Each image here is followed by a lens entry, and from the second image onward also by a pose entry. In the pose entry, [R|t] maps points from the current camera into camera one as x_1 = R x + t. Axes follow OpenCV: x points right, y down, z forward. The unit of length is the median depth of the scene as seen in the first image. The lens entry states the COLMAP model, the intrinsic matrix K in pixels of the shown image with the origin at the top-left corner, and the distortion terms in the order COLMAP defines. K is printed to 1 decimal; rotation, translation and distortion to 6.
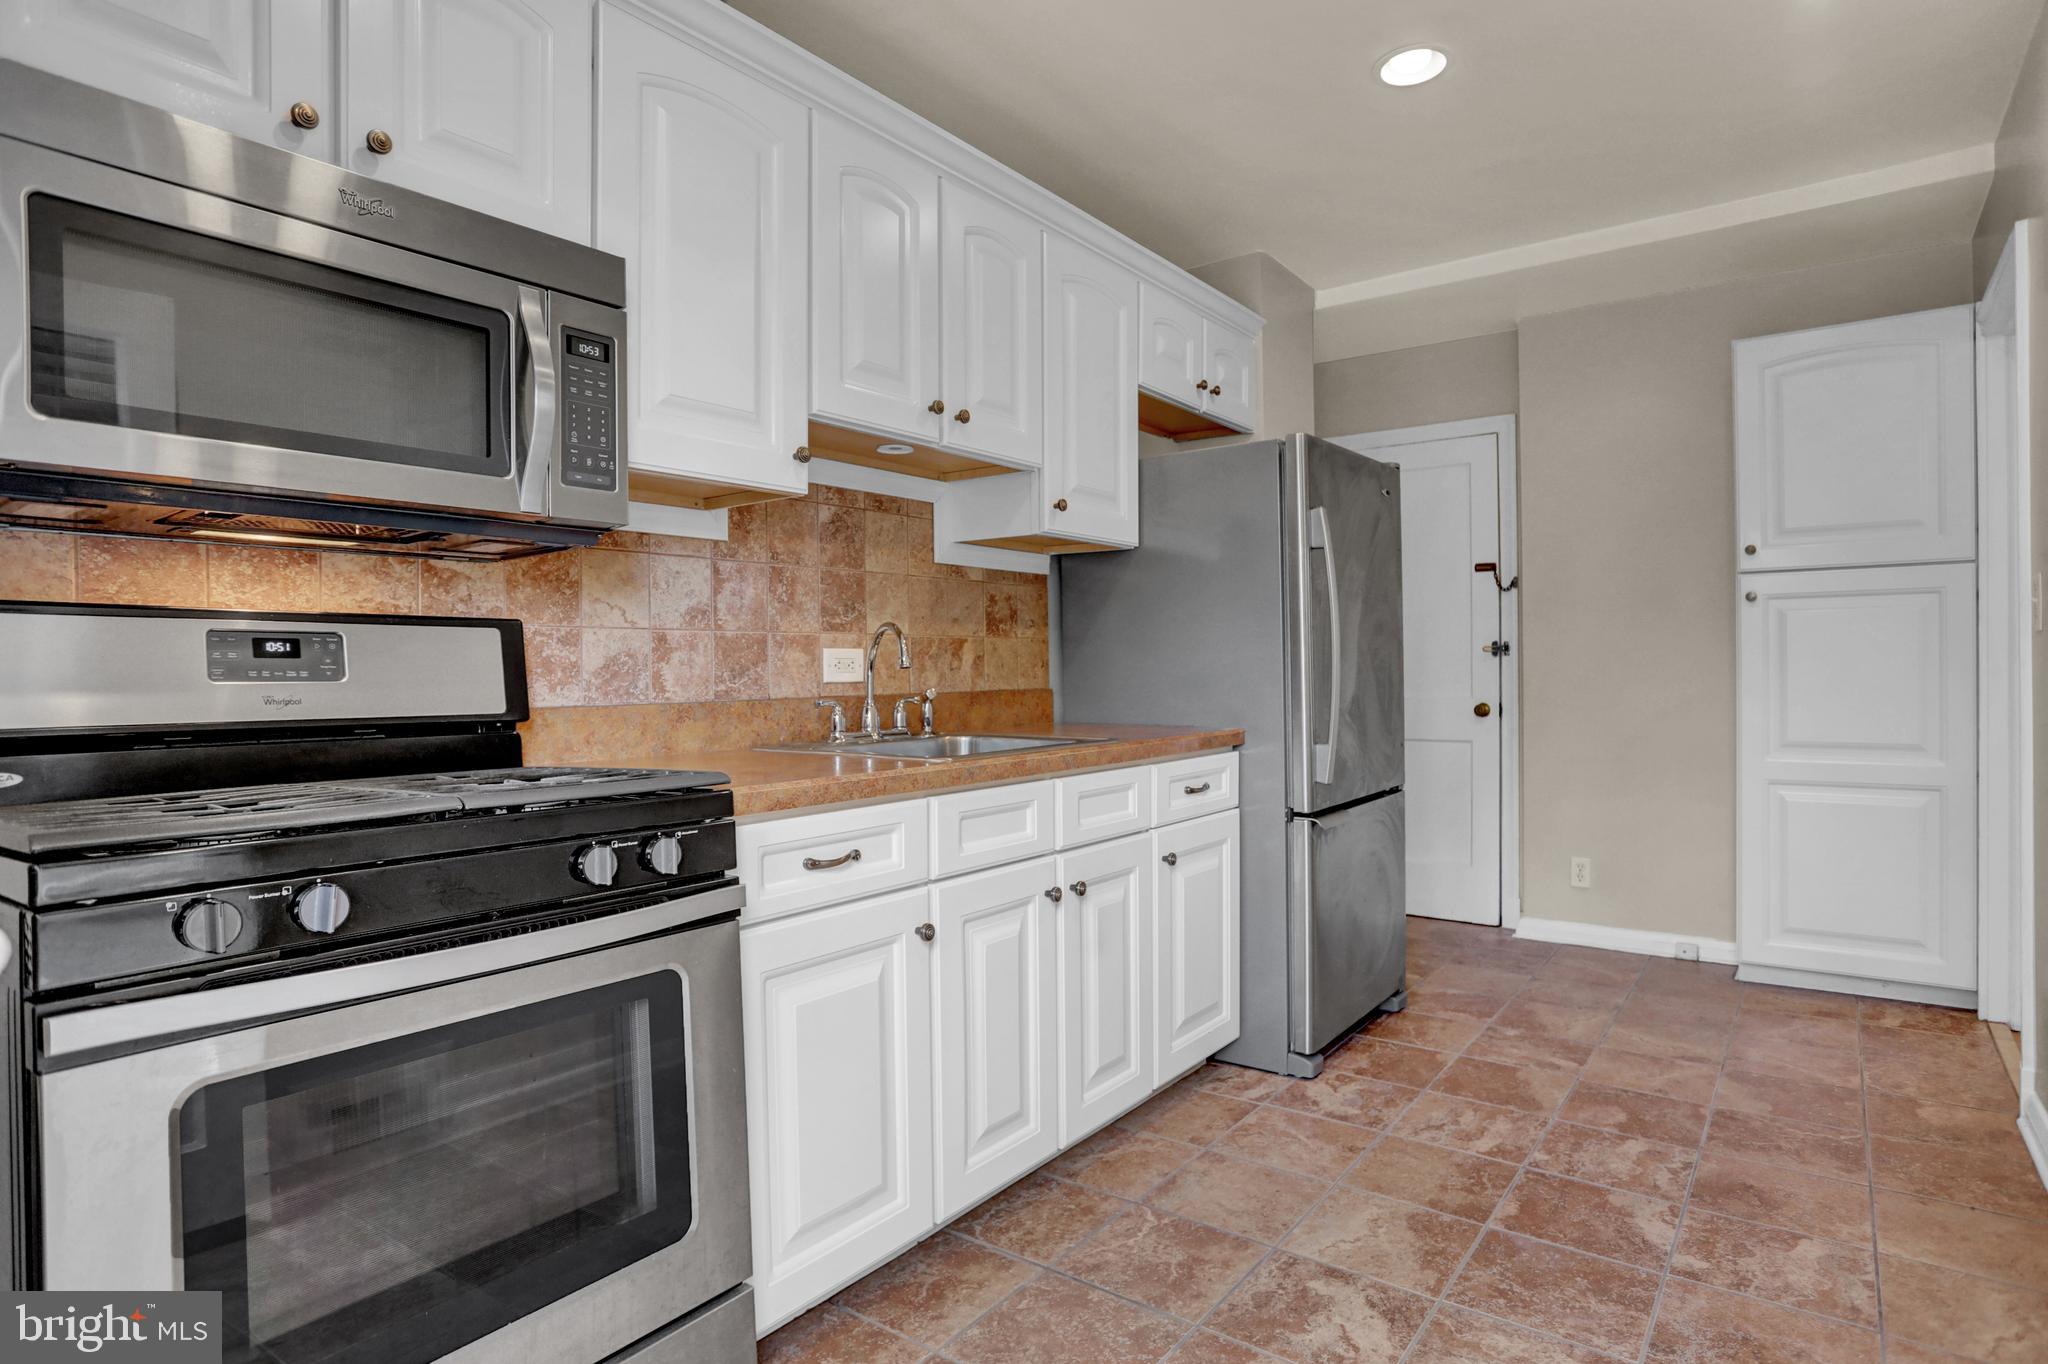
lens RADIAL K [[1140.3, 0, 1012.4], [0, 1140.3, 670.3], [0, 0, 1]] dist [-0.071844, 0.045841]
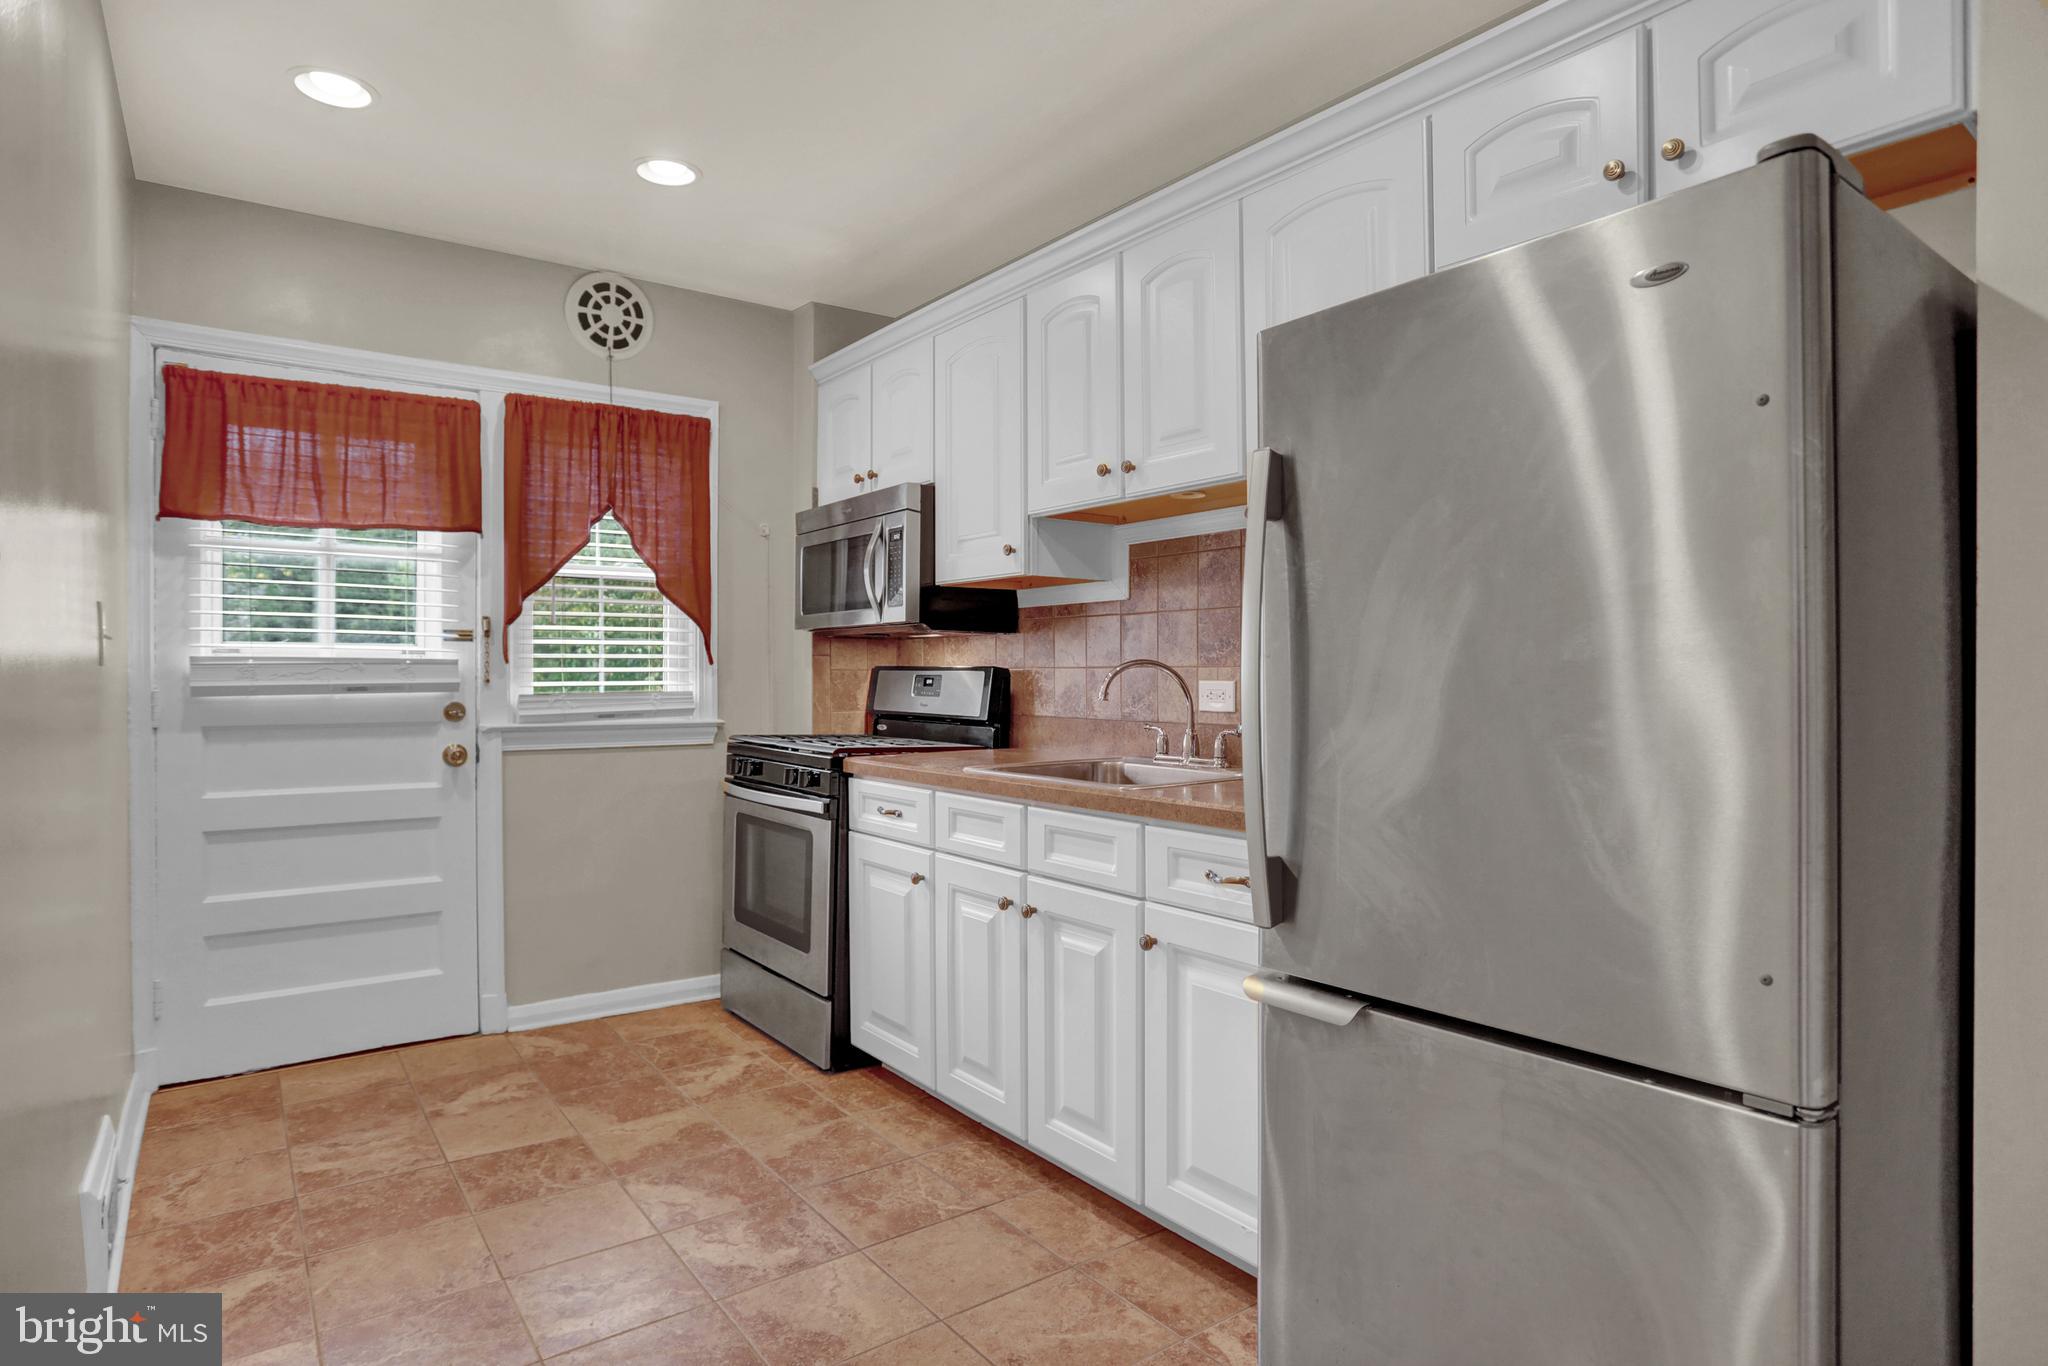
lens RADIAL K [[1128.8, 0, 1024.0], [0, 1128.8, 683.0], [0, 0, 1]] dist [-0.044199, 0.000000]
pose [[-0.300470, 0.020056, -0.953580, 1.149692], [0.003106, 0.999794, 0.020050, -0.048469], [0.953786, 0.003063, -0.300470, 1.411872]]
